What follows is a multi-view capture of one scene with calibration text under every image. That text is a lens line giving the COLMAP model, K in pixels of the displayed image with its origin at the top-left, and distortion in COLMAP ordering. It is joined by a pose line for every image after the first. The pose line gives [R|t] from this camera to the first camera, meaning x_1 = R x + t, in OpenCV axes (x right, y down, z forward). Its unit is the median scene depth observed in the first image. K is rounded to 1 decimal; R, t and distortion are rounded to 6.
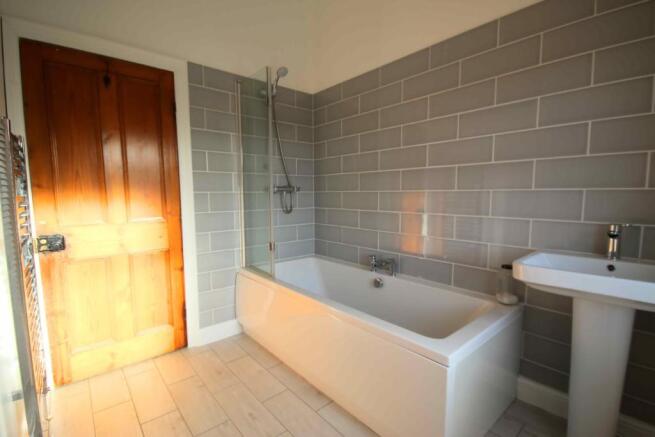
lens RADIAL K [[306.2, 0, 327.5], [0, 306.2, 218.5], [0, 0, 1]] dist [-0.001888, -0.000803]
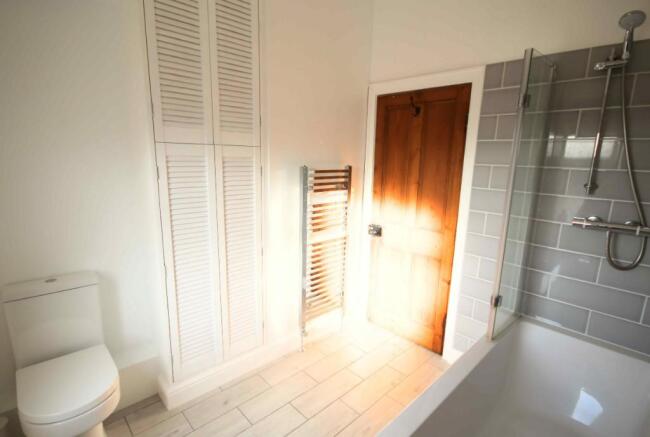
lens RADIAL K [[320.7, 0, 325.0], [0, 320.7, 218.5], [0, 0, 1]] dist [0.001254, 0.000089]
pose [[0.059167, 0.202265, -0.977542, 0.506460], [-0.109501, 0.974663, 0.195041, -0.208172], [0.992224, 0.095502, 0.079816, 0.500622]]
